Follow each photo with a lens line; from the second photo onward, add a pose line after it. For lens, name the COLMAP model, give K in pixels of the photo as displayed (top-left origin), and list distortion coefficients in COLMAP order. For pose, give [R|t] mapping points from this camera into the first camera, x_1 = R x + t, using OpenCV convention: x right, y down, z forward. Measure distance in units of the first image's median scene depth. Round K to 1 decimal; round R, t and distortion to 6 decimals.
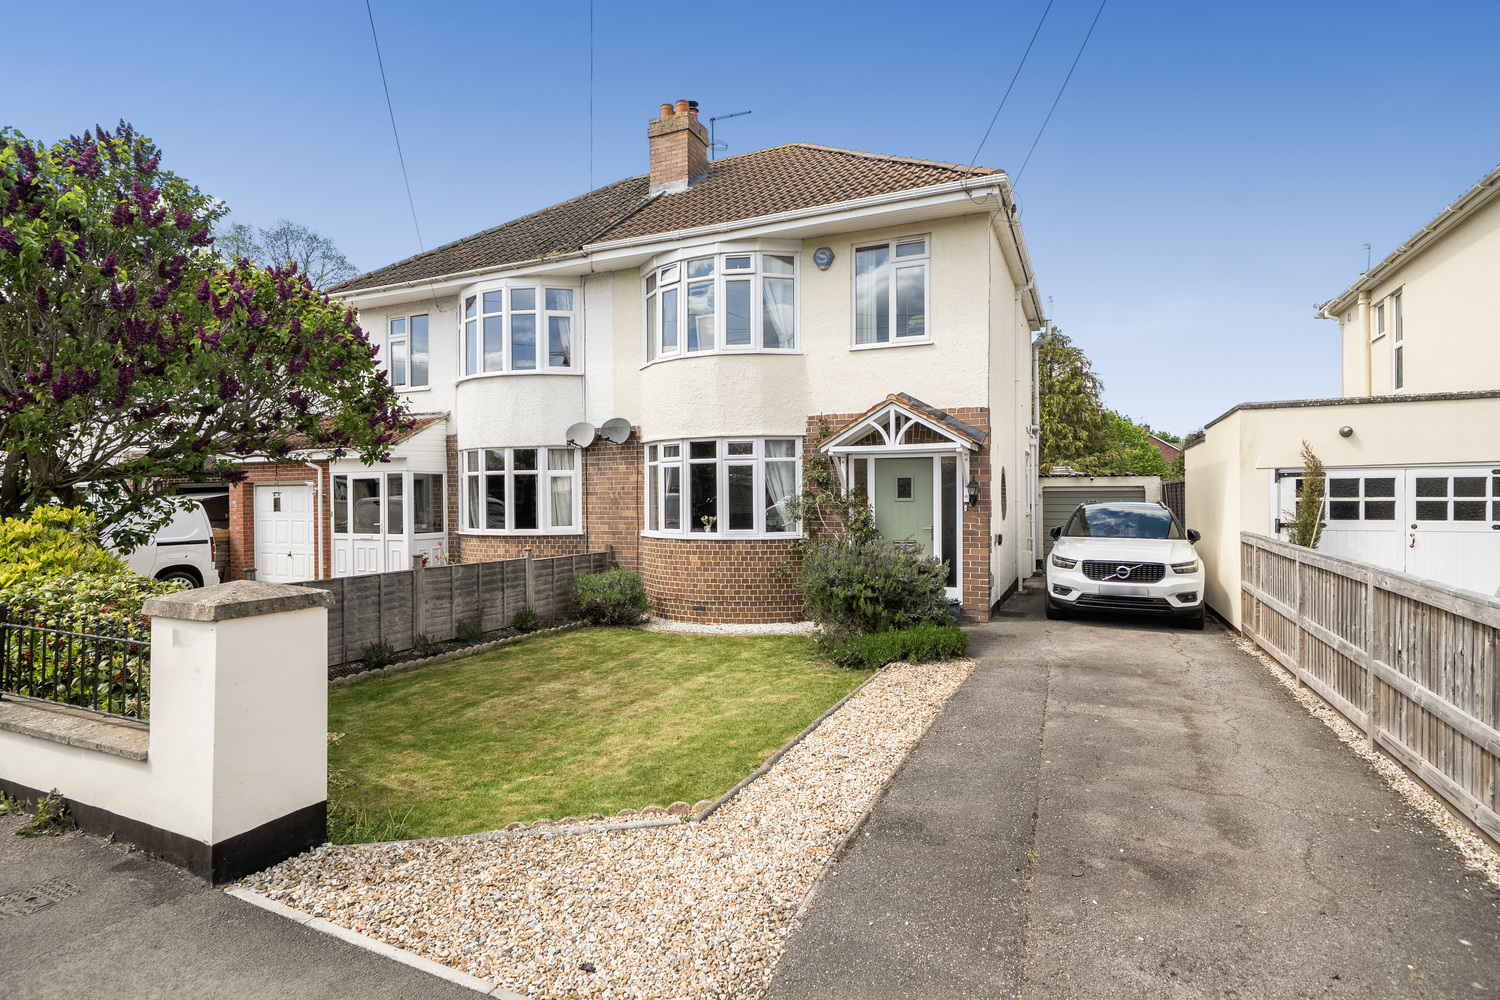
lens RADIAL K [[718.9, 0, 752.4], [0, 718.9, 499.0], [0, 0, 1]] dist [0.000487, 0.002000]
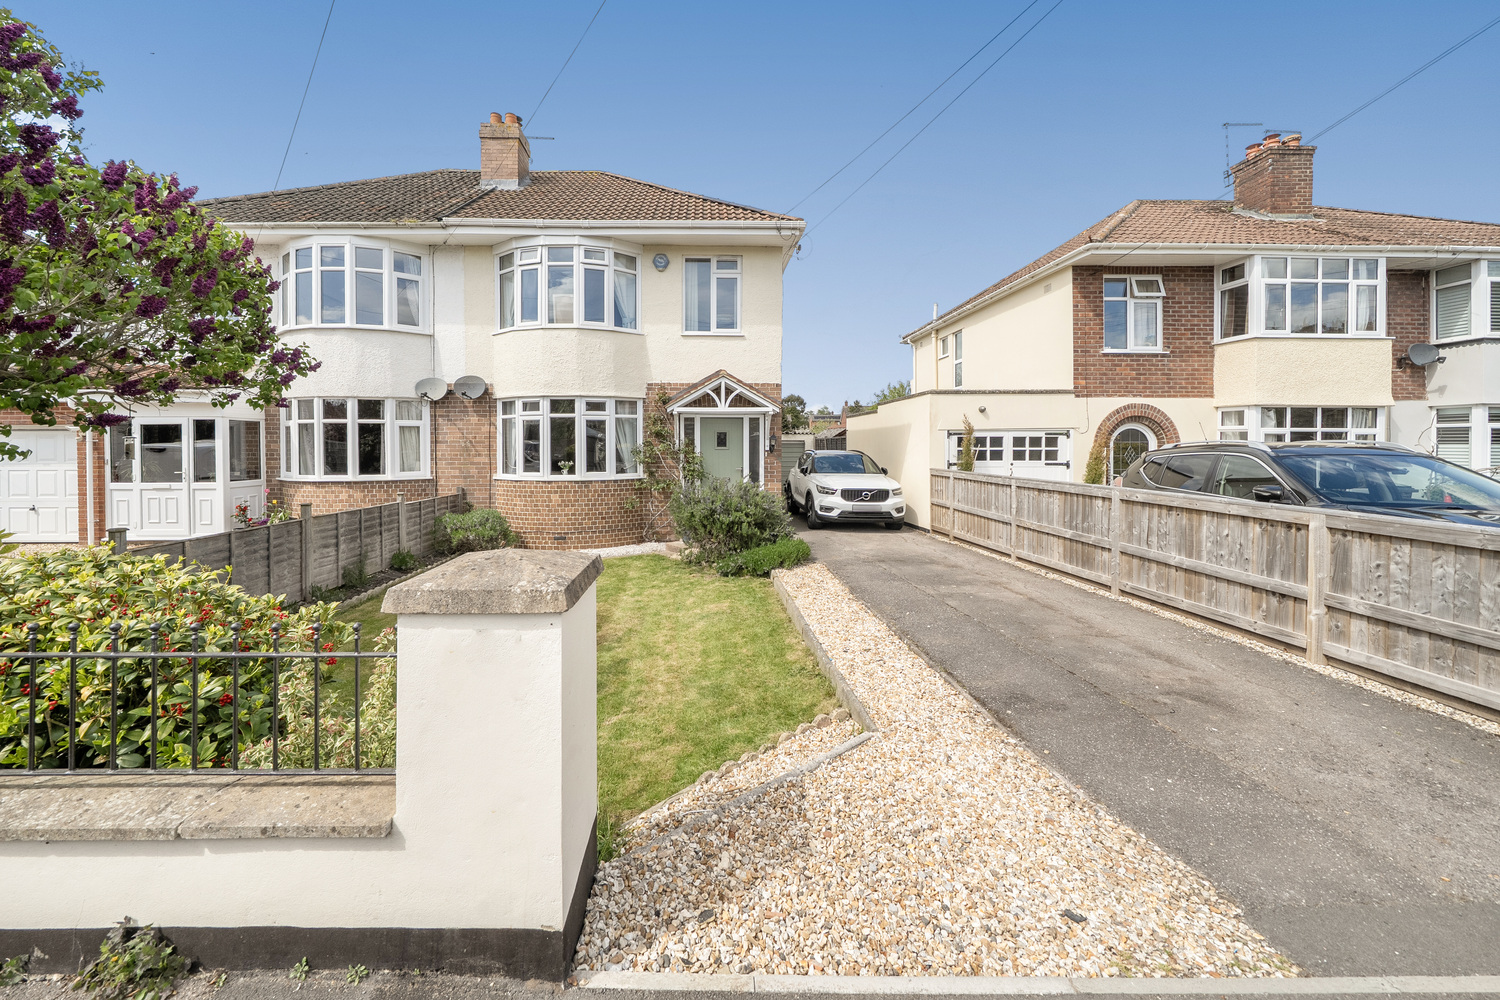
lens RADIAL K [[513.6, 0, 716.8], [0, 513.6, 450.4], [0, 0, 1]] dist [-0.004250, -0.000216]
pose [[0.909659, 0.001796, 0.415352, -0.194452], [-0.003327, 0.999990, 0.002962, 0.002167], [-0.415342, -0.004076, 0.909656, 0.114308]]
